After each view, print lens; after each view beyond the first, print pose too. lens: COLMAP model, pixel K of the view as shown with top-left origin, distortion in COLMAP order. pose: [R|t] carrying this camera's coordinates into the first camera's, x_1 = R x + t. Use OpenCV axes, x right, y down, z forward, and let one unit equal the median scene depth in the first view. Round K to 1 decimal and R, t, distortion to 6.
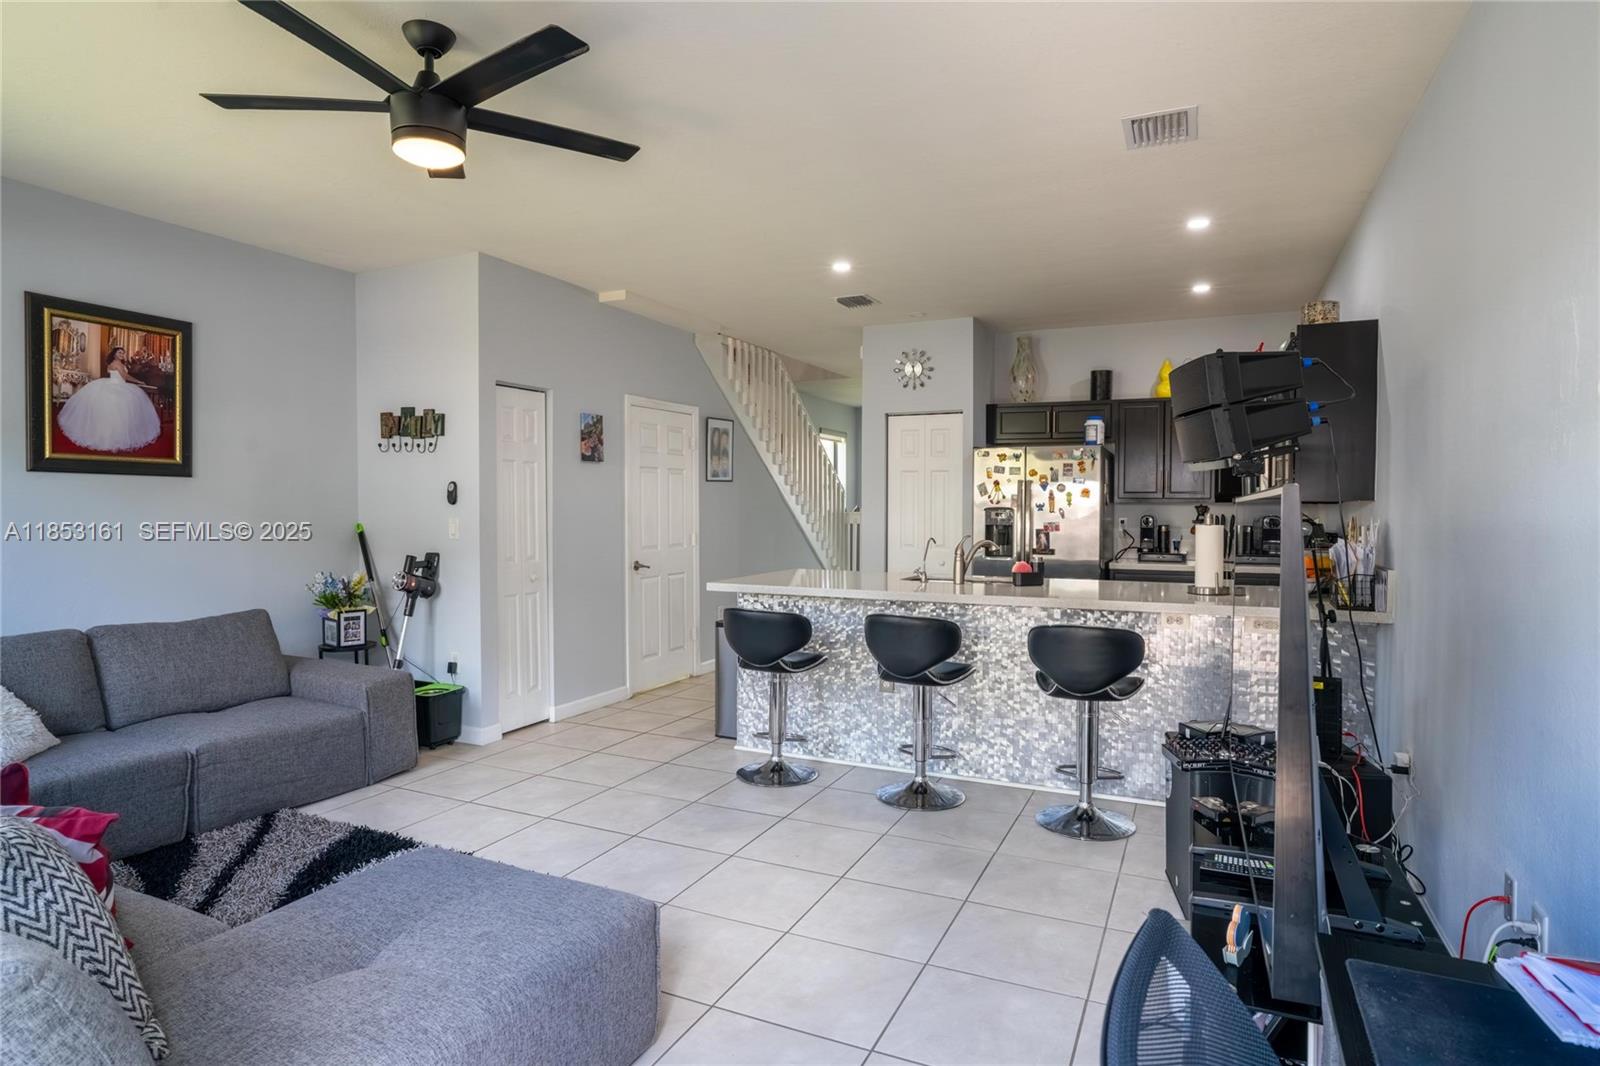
lens RADIAL K [[881.7, 0, 811.8], [0, 881.7, 528.4], [0, 0, 1]] dist [-0.036948, 0.024811]
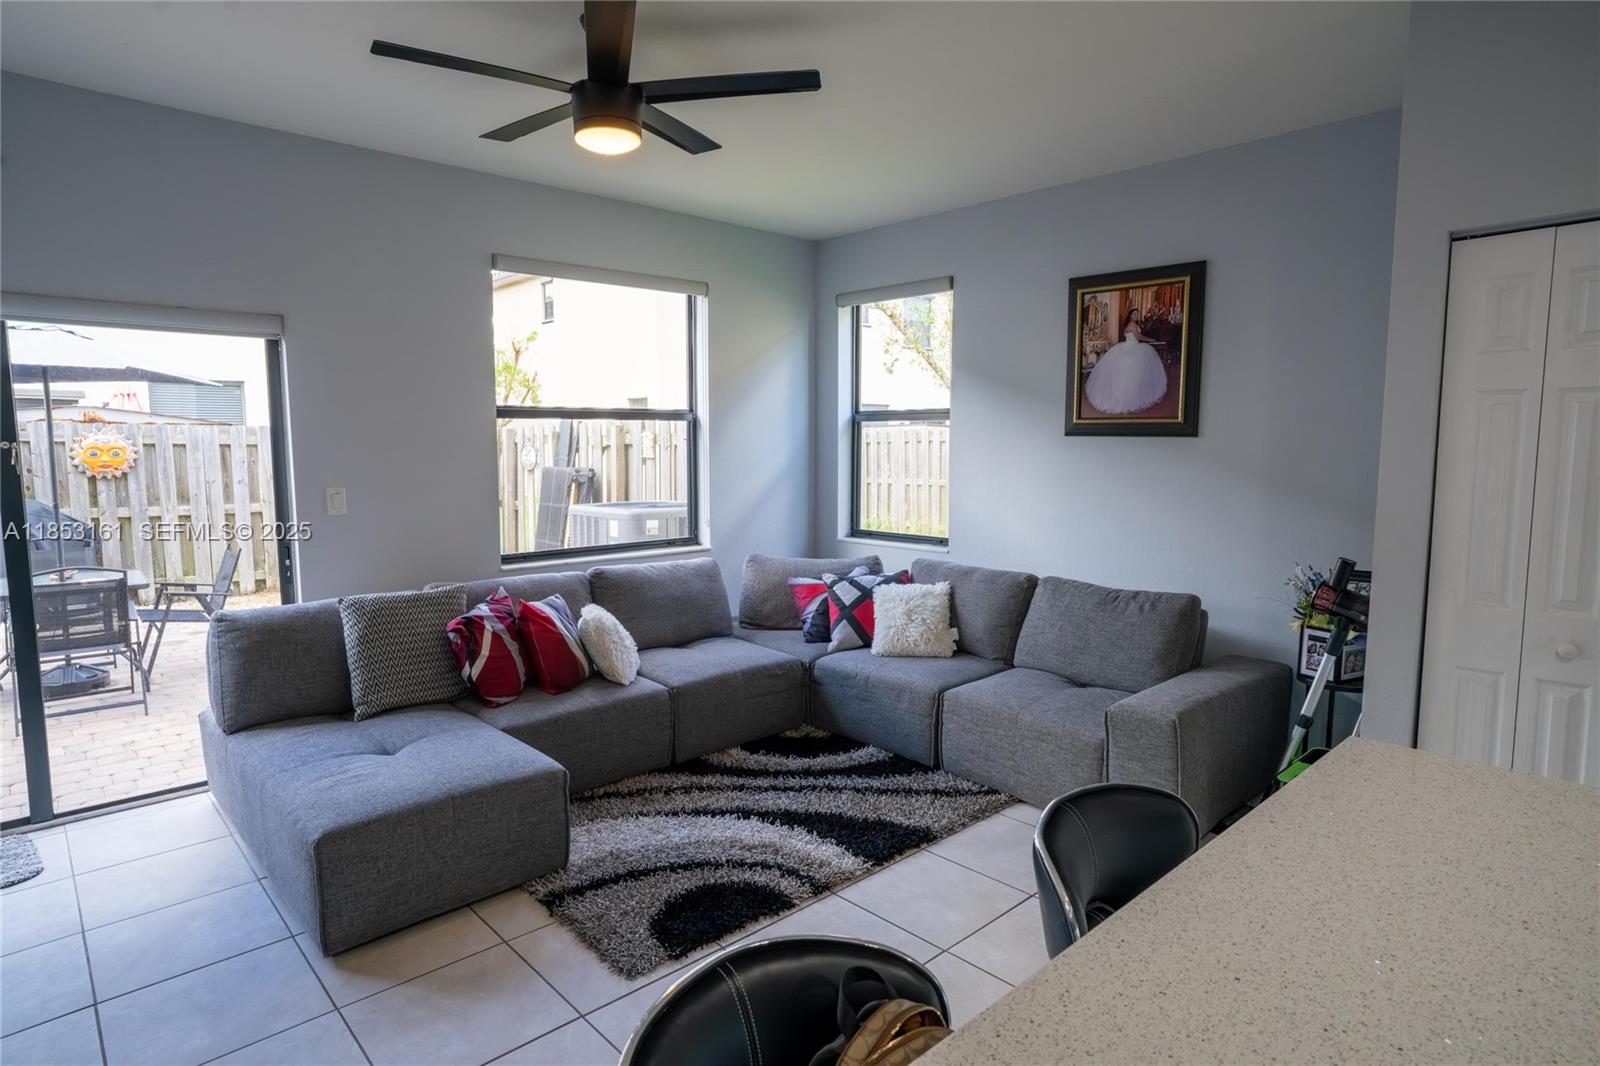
lens RADIAL K [[881.7, 0, 805.7], [0, 881.7, 530.8], [0, 0, 1]] dist [-0.036948, 0.024811]
pose [[-0.384343, 0.087602, -0.919025, 0.300211], [-0.028989, 0.993852, 0.106858, -0.051727], [0.922735, 0.067712, -0.379440, 1.065150]]
